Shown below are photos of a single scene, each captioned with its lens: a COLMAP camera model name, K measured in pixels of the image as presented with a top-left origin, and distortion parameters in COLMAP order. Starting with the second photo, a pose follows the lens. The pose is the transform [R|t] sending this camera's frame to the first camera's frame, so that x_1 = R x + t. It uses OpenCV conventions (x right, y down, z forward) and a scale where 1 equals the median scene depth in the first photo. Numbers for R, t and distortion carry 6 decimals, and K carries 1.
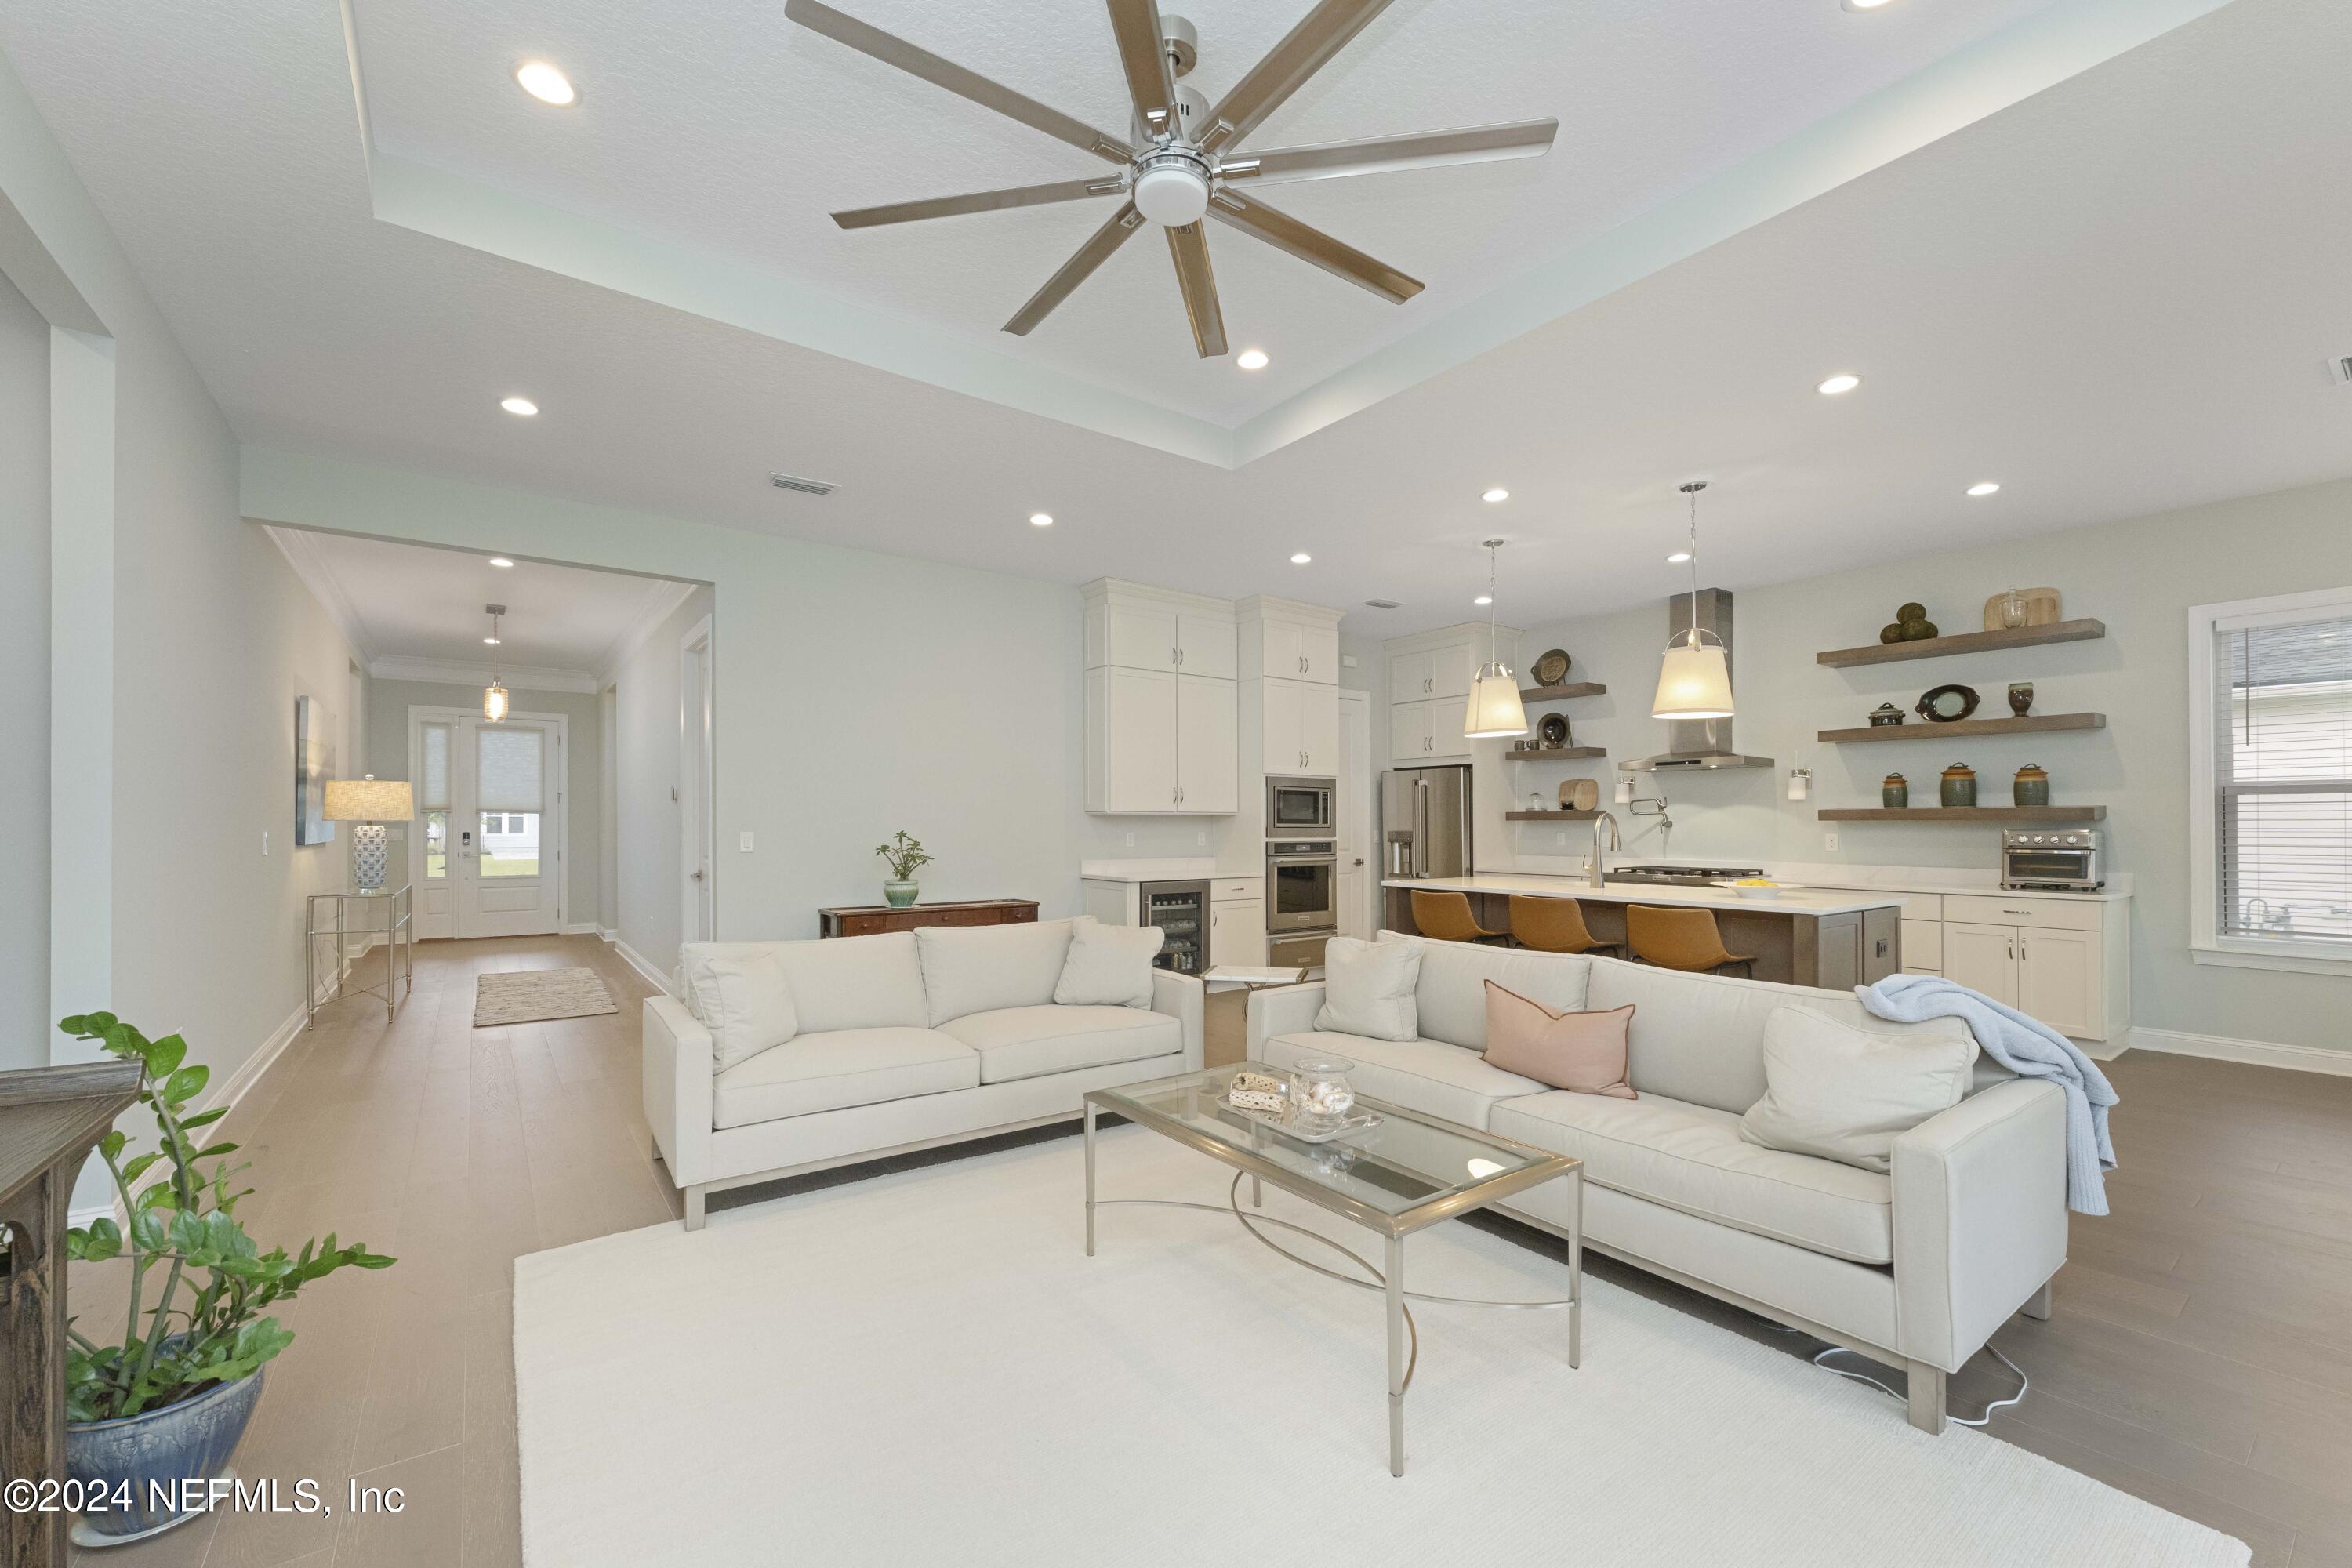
lens RADIAL K [[940.1, 0, 1138.3], [0, 940.1, 819.9], [0, 0, 1]] dist [0.008333, -0.000193]
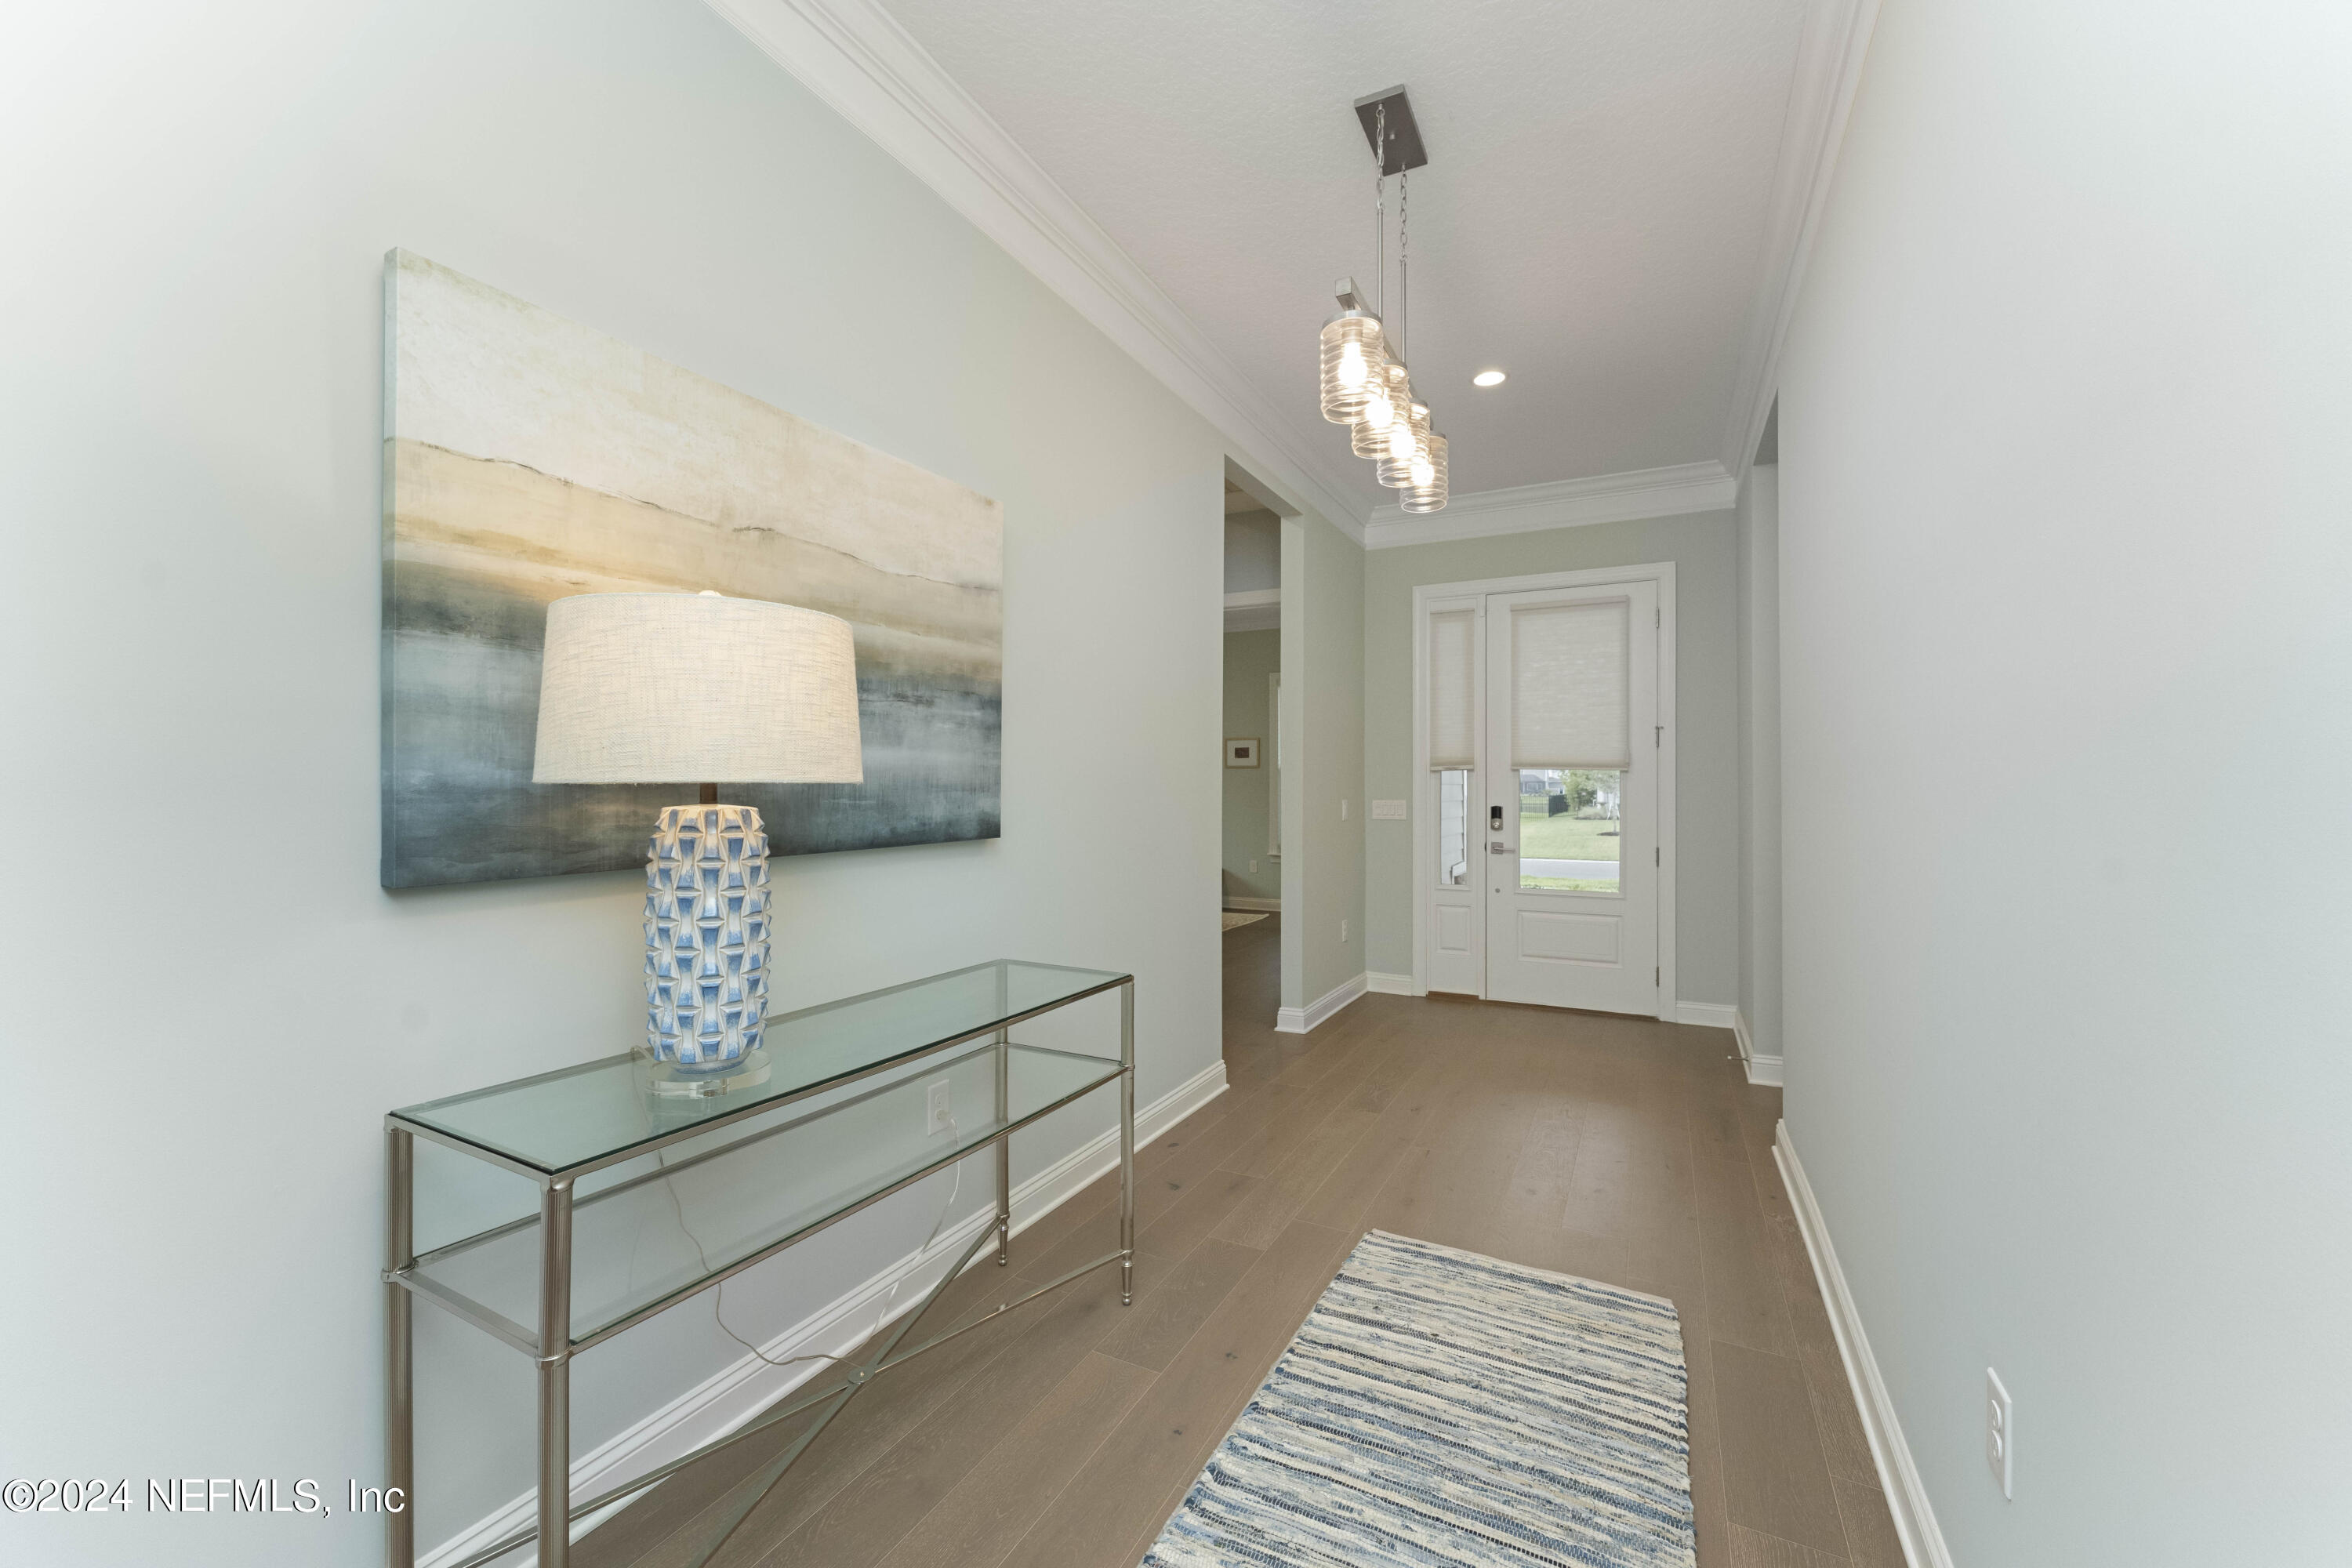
lens RADIAL K [[940.1, 0, 1168.3], [0, 940.1, 782.5], [0, 0, 1]] dist [0.008333, -0.000193]
pose [[0.468827, -0.000548, -0.883290, -0.317227], [-0.000528, 0.999999, -0.000901, 0.000346], [0.883290, 0.000888, 0.468826, 0.573407]]
